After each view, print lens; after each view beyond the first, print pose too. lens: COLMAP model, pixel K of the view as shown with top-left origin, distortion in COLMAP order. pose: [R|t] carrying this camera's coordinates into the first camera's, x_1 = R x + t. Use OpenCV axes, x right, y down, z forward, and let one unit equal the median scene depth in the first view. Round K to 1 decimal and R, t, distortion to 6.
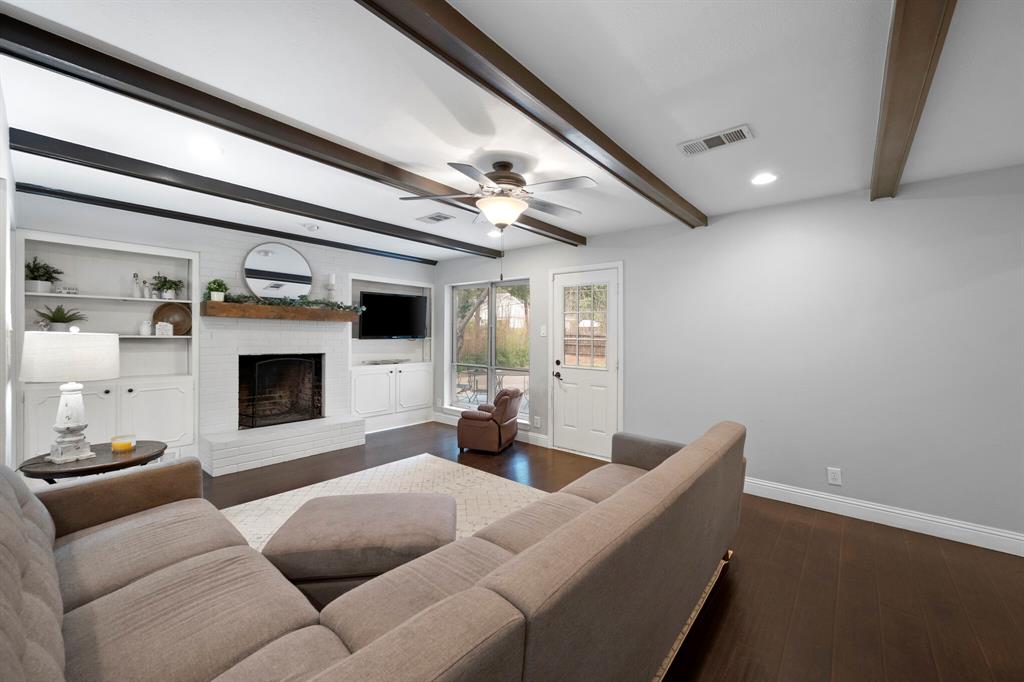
lens RADIAL K [[403.9, 0, 510.9], [0, 403.9, 337.2], [0, 0, 1]] dist [0.000402, 0.000002]
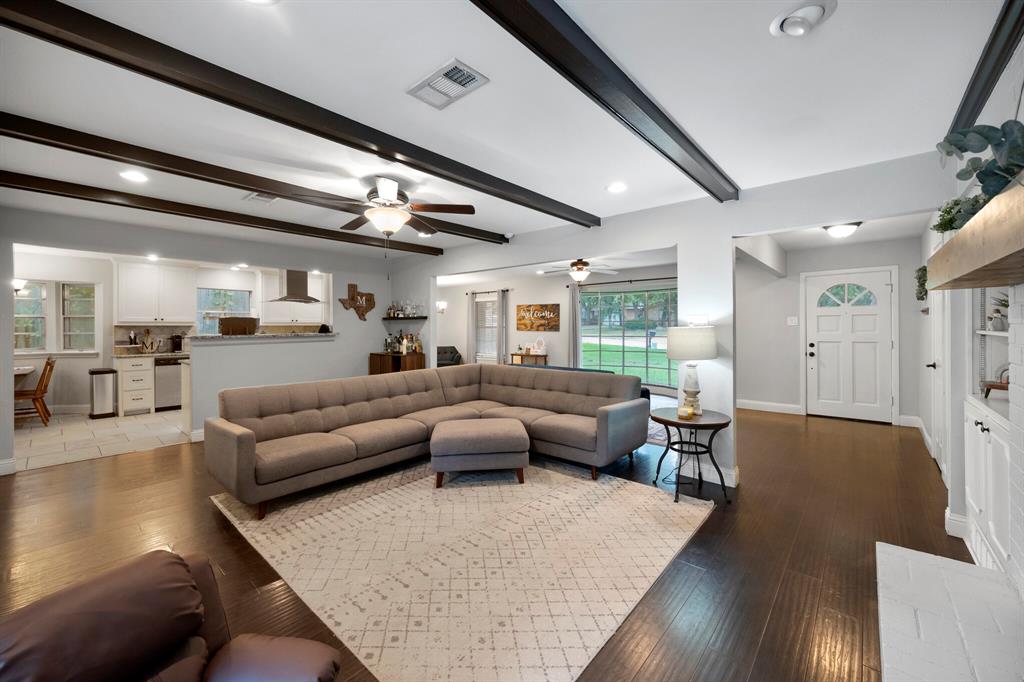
lens RADIAL K [[407.5, 0, 511.0], [0, 407.5, 327.2], [0, 0, 1]] dist [-0.000629, -0.000372]
pose [[-0.999828, -0.007120, 0.017136, -0.230899], [-0.006964, 0.999934, 0.009112, -0.009506], [-0.017200, 0.008992, -0.999812, 1.265456]]
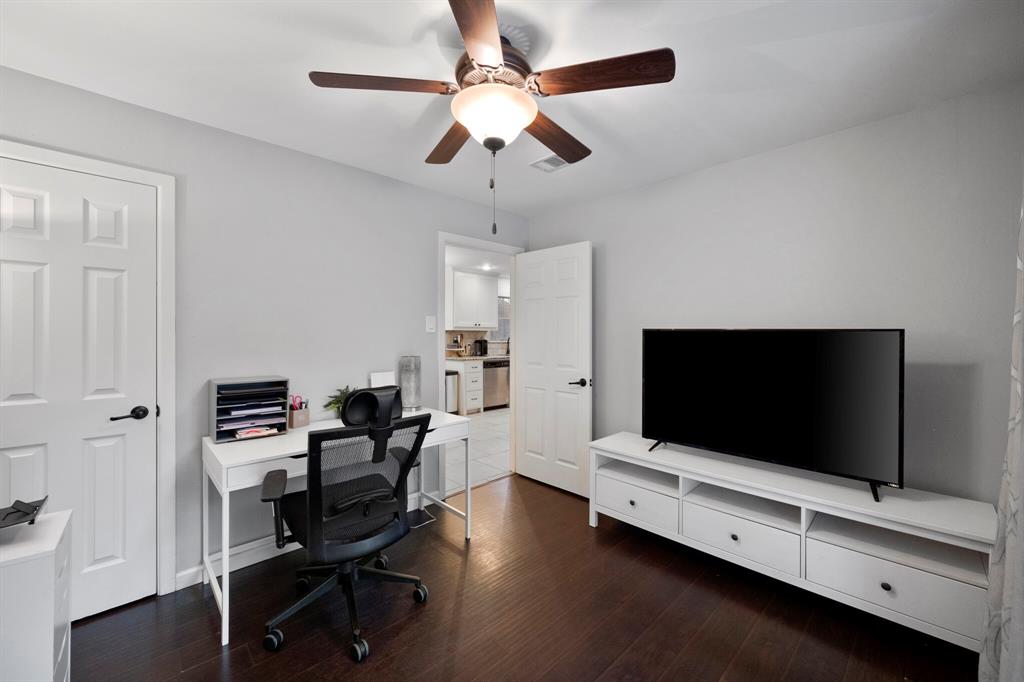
lens RADIAL K [[407.5, 0, 511.0], [0, 407.5, 327.2], [0, 0, 1]] dist [-0.000629, -0.000372]
pose [[-0.993081, -0.007978, 0.117156, 0.774540], [-0.008576, 0.999953, -0.004600, 0.001160], [-0.117114, -0.005573, -0.993103, 1.362870]]
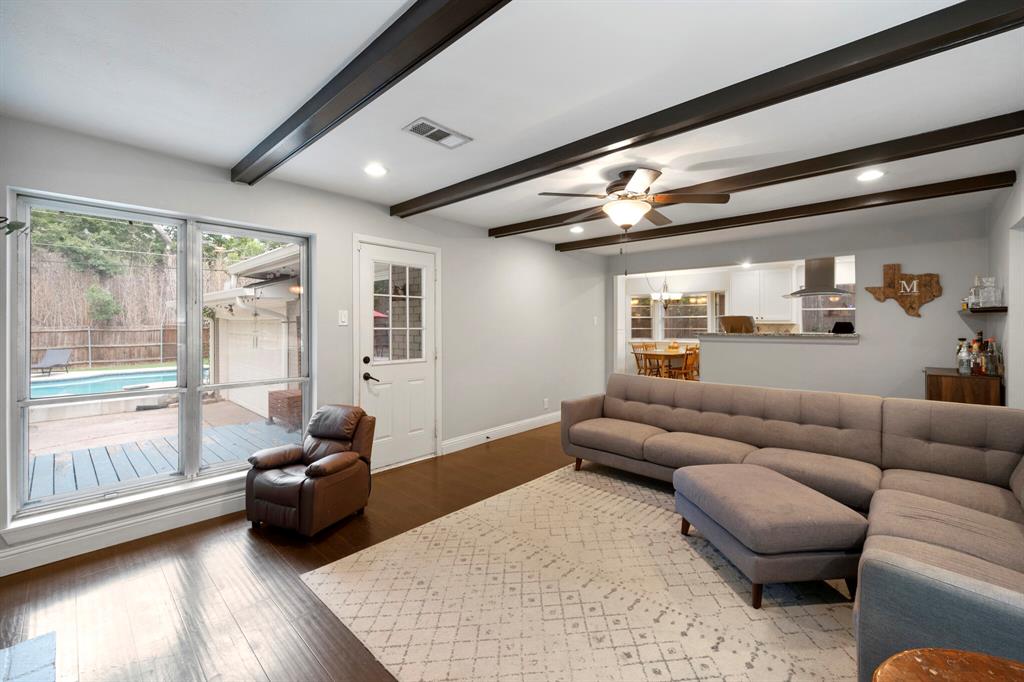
lens RADIAL K [[416.0, 0, 512.5], [0, 416.0, 325.5], [0, 0, 1]] dist [-0.003173, -0.000221]
pose [[0.047162, -0.013827, 0.998792, -0.685958], [0.004099, 0.999898, 0.013649, -0.012238], [-0.998879, 0.003451, 0.047214, 0.732721]]
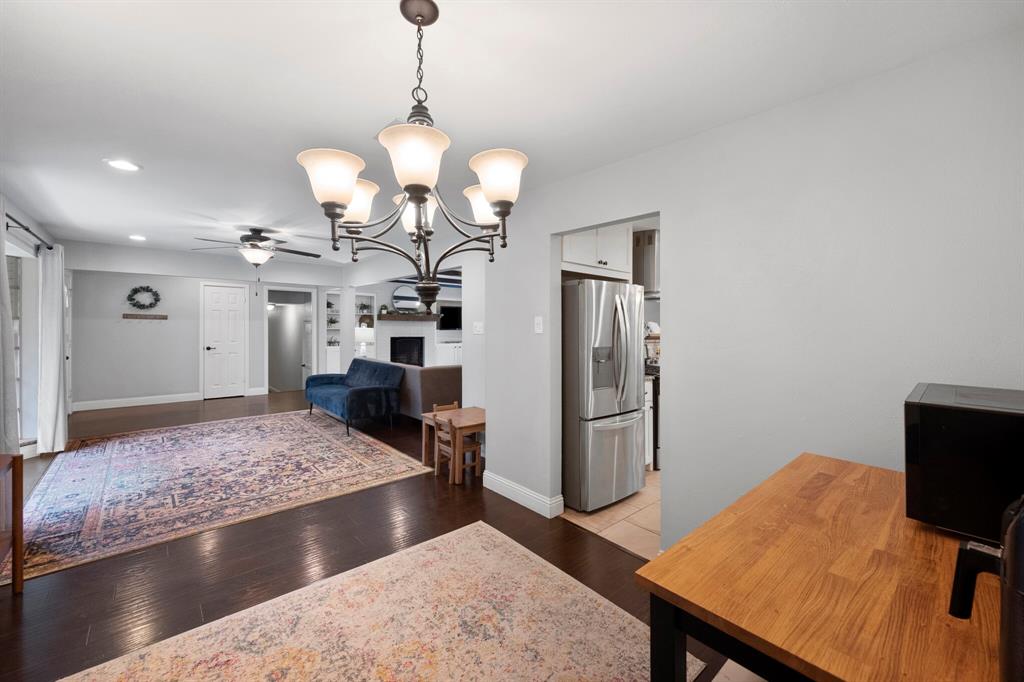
lens RADIAL K [[414.8, 0, 512.0], [0, 414.8, 341.0], [0, 0, 1]] dist [0.000053, -0.000041]
pose [[0.988828, 0.004802, -0.148983, 0.329397], [-0.000316, 0.999546, 0.030118, -0.003391], [0.149060, -0.029735, 0.988381, -1.137374]]
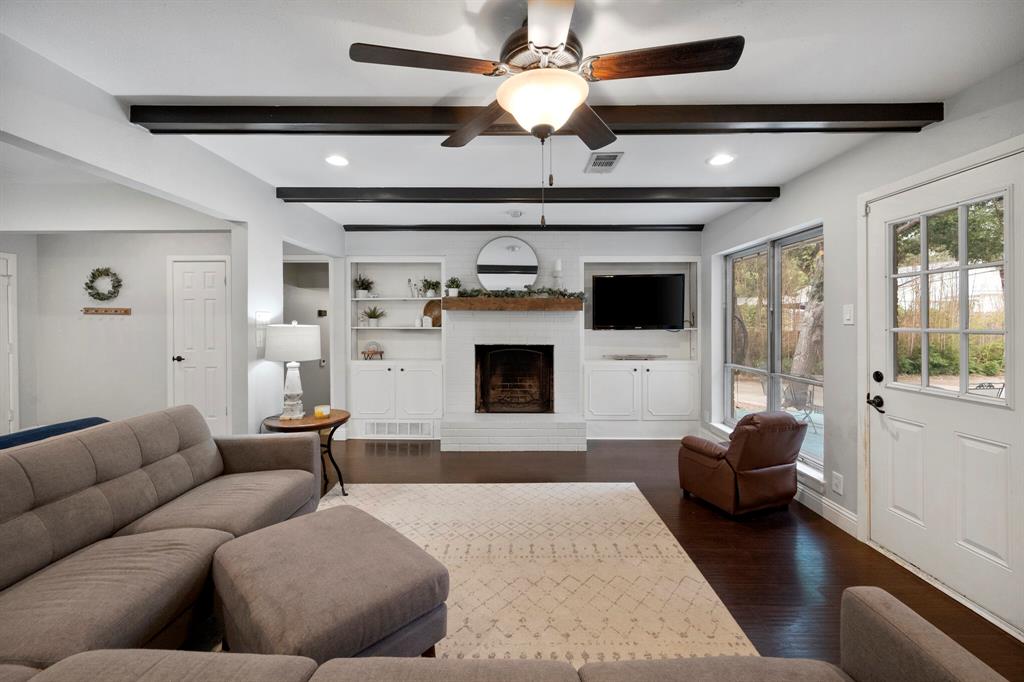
lens RADIAL K [[407.5, 0, 511.0], [0, 407.5, 327.2], [0, 0, 1]] dist [-0.000629, -0.000372]
pose [[0.640130, -0.005585, -0.768246, 0.226719], [0.003590, 0.999984, -0.004278, 0.001799], [0.768258, -0.000020, 0.640140, 0.346413]]
